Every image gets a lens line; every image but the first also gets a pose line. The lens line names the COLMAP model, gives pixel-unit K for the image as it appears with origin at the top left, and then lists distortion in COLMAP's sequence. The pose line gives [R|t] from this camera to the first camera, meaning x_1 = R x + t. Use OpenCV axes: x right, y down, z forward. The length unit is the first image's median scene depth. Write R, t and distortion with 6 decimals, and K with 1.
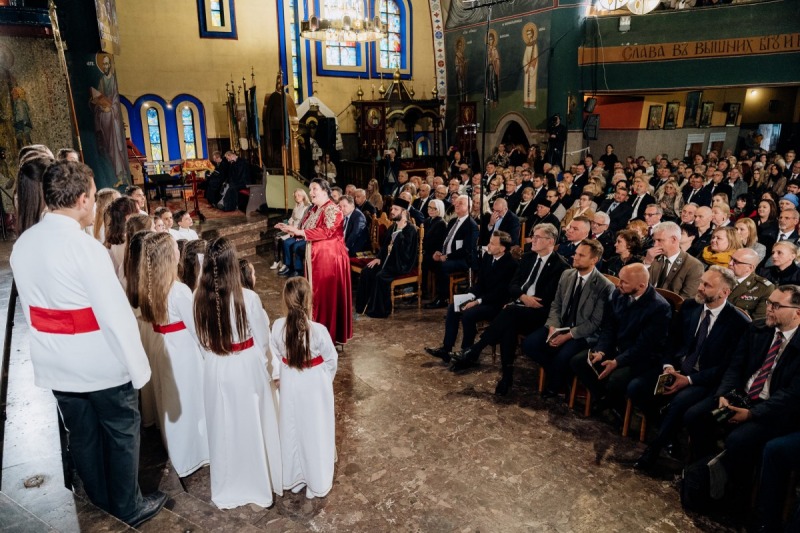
lens RADIAL K [[541.0, 0, 393.5], [0, 541.0, 266.1], [0, 0, 1]] dist [0.004225, -0.016129]
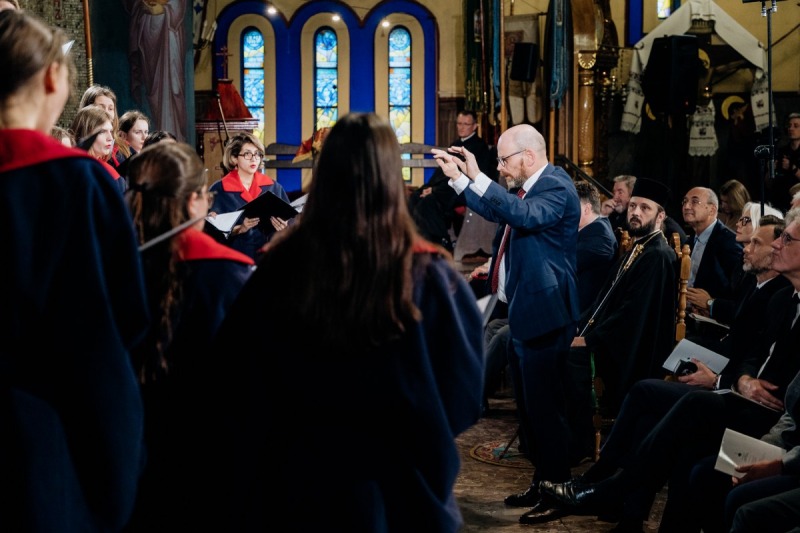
lens RADIAL K [[1502.2, 0, 400.7], [0, 1502.2, 264.5], [0, 0, 1]] dist [0.054049, 0.000000]
pose [[0.889388, 0.055373, -0.453788, 0.165439], [-0.126717, 0.983602, -0.128332, 0.046676], [0.439241, 0.171640, 0.881821, -0.033511]]
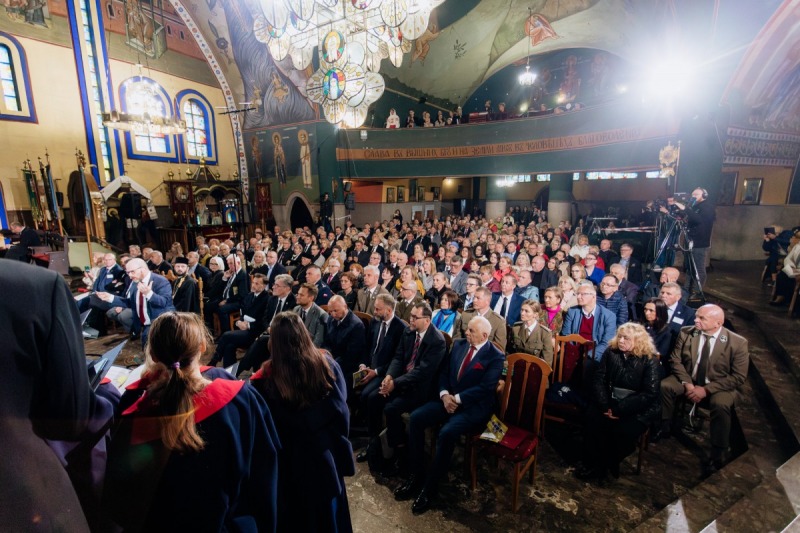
lens RADIAL K [[384.9, 0, 398.3], [0, 384.9, 267.4], [0, 0, 1]] dist [0.003313, 0.001475]
pose [[0.914785, -0.065952, 0.398520, 0.052274], [0.097880, 0.993371, -0.060284, -0.001091], [-0.391903, 0.094154, 0.915176, 0.001194]]
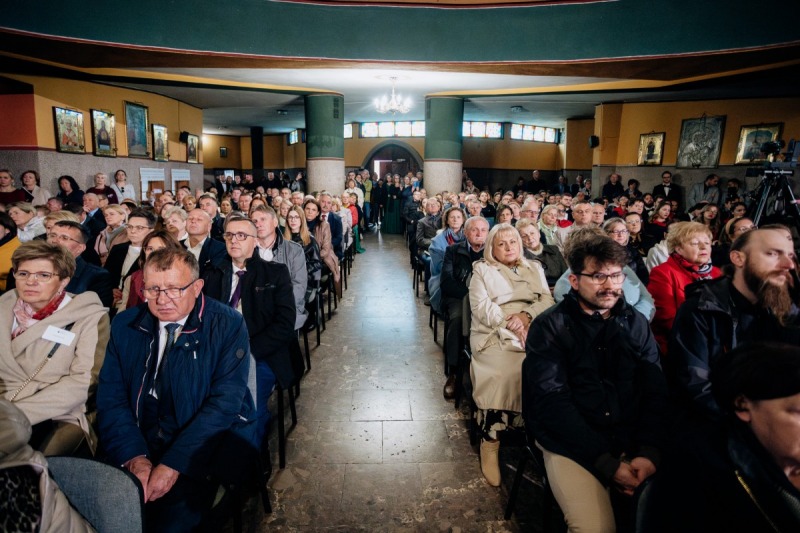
lens RADIAL K [[384.9, 0, 400.7], [0, 384.9, 261.8], [0, 0, 1]] dist [0.003313, 0.001475]
pose [[0.483779, -0.166931, 0.859123, 0.298749], [0.220500, 0.973223, 0.064936, -0.096419], [-0.846958, 0.158022, 0.507633, 0.554133]]
